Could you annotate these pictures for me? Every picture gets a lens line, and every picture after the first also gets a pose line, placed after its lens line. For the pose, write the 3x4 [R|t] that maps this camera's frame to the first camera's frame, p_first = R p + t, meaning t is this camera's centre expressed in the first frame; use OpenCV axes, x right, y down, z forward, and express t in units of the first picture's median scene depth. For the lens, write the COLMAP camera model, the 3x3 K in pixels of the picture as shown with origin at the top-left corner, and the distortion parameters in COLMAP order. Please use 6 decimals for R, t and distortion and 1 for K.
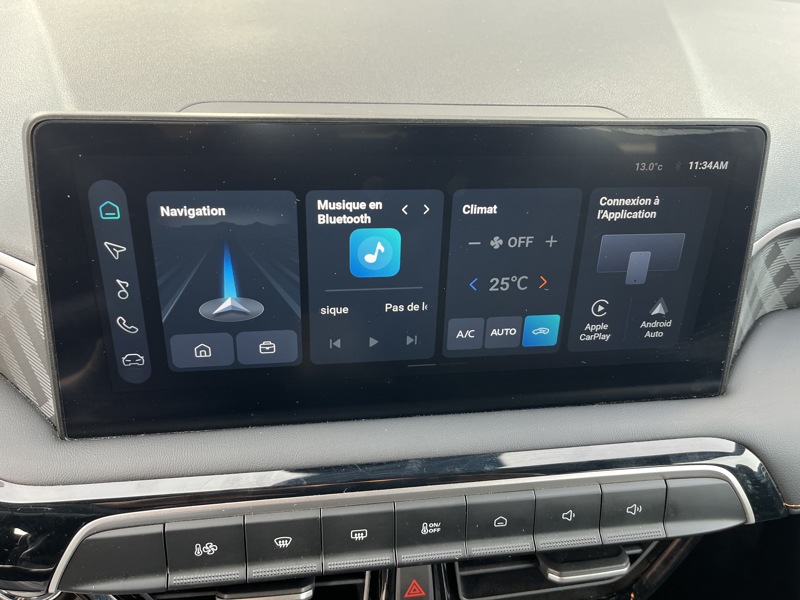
lens RADIAL K [[606.7, 0, 393.3], [0, 606.7, 298.1], [0, 0, 1]] dist [0.052889, -0.084803]
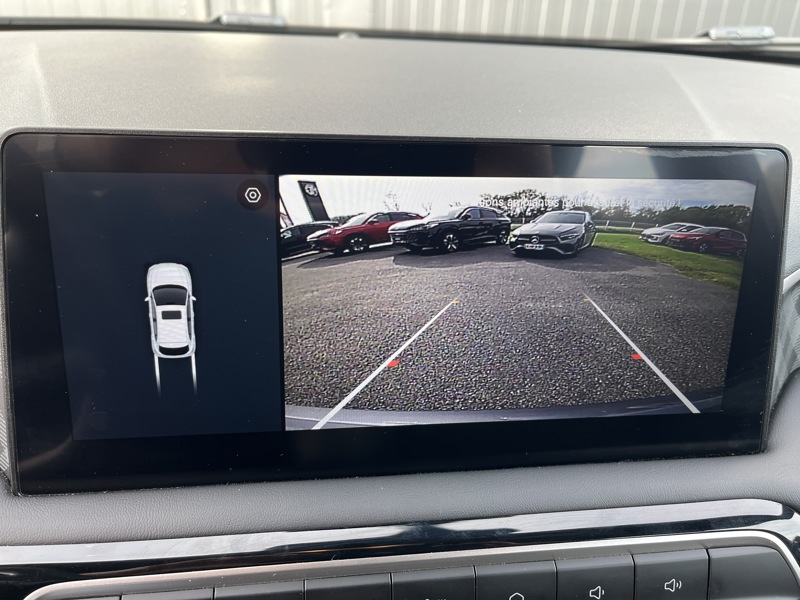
lens RADIAL K [[606.7, 0, 393.7], [0, 606.7, 299.4], [0, 0, 1]] dist [0.052889, -0.084803]
pose [[0.999863, -0.003736, -0.016117, 0.020192], [0.001228, 0.988243, -0.152884, 0.084147], [0.016499, 0.152843, 0.988113, 0.093424]]
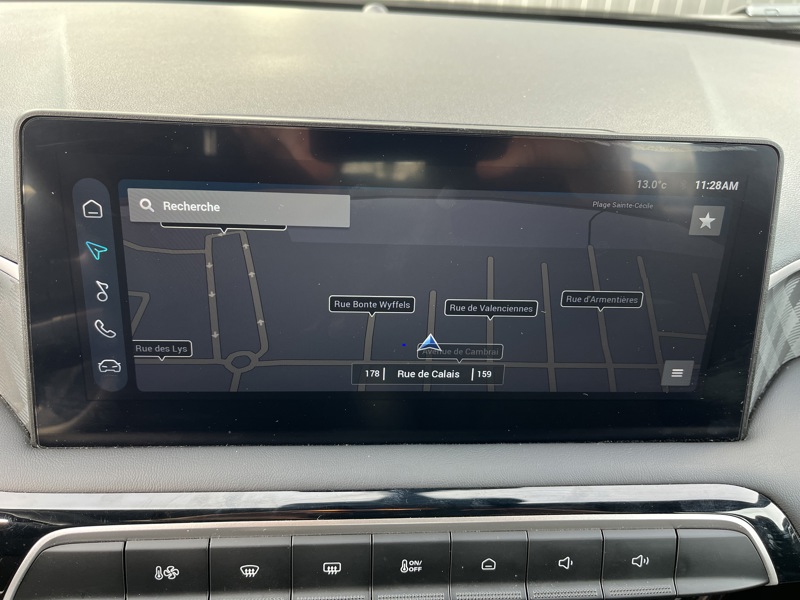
lens RADIAL K [[606.7, 0, 398.4], [0, 606.7, 299.8], [0, 0, 1]] dist [0.052889, -0.084803]
pose [[0.997469, 0.034199, -0.062345, 0.084854], [-0.040280, 0.994269, -0.099032, 0.069535], [0.058601, 0.101293, 0.993129, 0.046721]]
